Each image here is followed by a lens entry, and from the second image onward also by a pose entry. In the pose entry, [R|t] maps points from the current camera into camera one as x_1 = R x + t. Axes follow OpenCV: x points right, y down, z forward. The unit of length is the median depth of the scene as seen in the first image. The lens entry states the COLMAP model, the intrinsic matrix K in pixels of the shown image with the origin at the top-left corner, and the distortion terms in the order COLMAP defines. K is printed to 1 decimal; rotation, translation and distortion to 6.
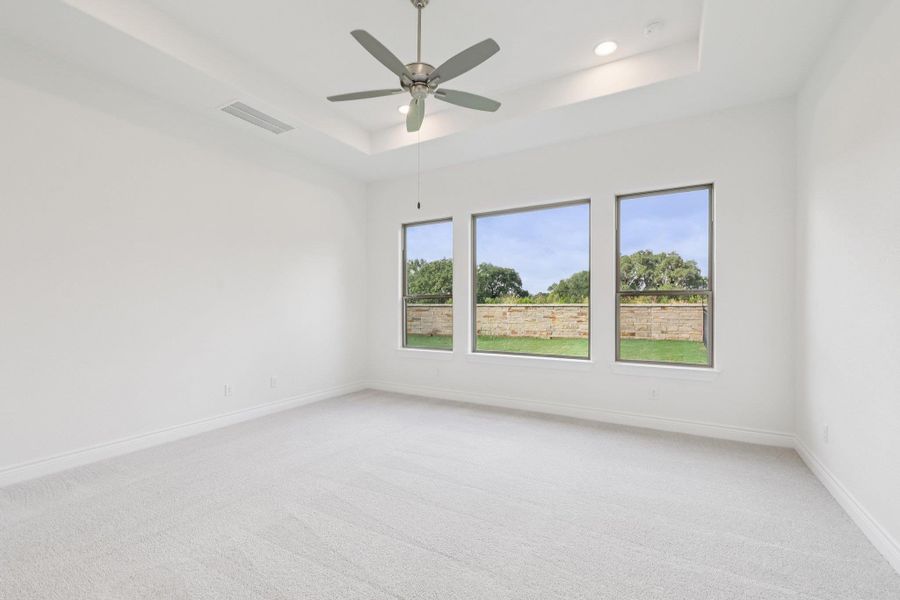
lens RADIAL K [[379.5, 0, 456.9], [0, 379.5, 311.9], [0, 0, 1]] dist [0.000340, -0.001078]
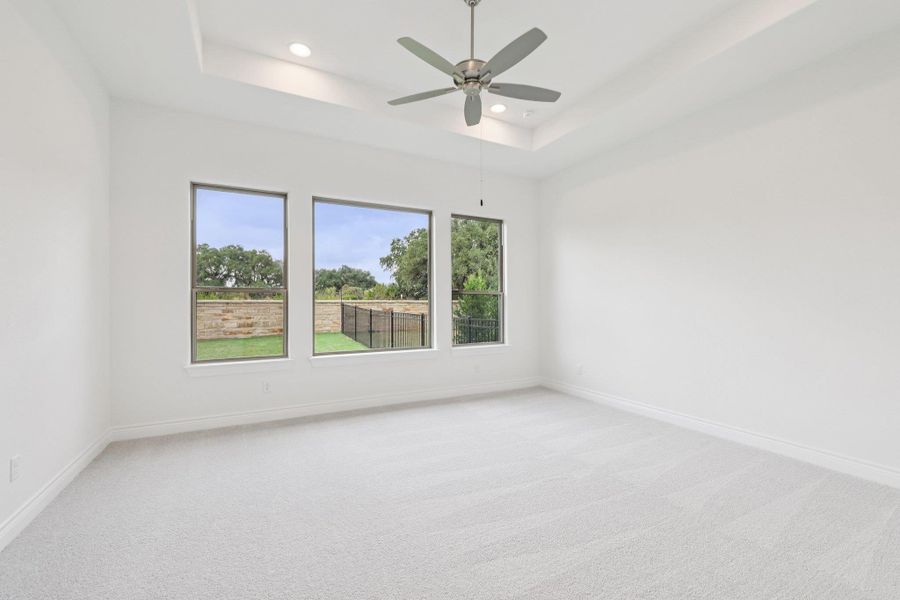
lens RADIAL K [[379.5, 0, 439.0], [0, 379.5, 300.3], [0, 0, 1]] dist [0.000340, -0.001078]
pose [[0.548557, 0.004434, 0.836101, -0.156065], [0.013105, 0.999817, -0.013901, -0.001283], [-0.836010, 0.018582, 0.548399, 0.086017]]
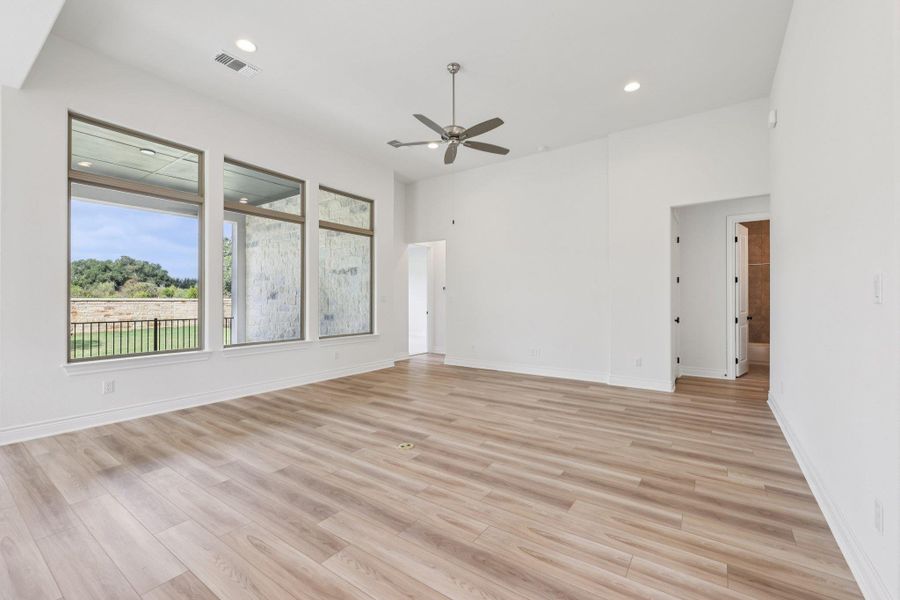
lens RADIAL K [[379.5, 0, 450.2], [0, 379.5, 298.2], [0, 0, 1]] dist [0.000340, -0.001078]
pose [[0.085295, 0.008062, 0.996323, -0.649365], [0.014542, 0.999851, -0.009335, 0.002038], [-0.996250, 0.015284, 0.085165, -0.018462]]
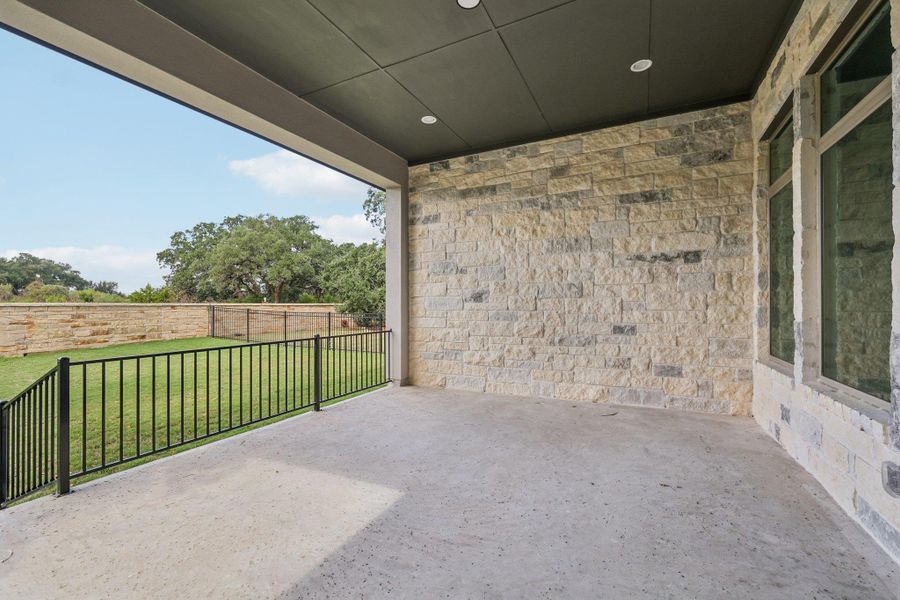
lens RADIAL K [[379.5, 0, 451.5], [0, 379.5, 301.3], [0, 0, 1]] dist [0.000340, -0.001078]
pose [[-0.063573, 0.010289, 0.997924, -0.486024], [0.019167, 0.999775, -0.009087, -0.003433], [-0.997793, 0.018549, -0.063756, 0.321571]]
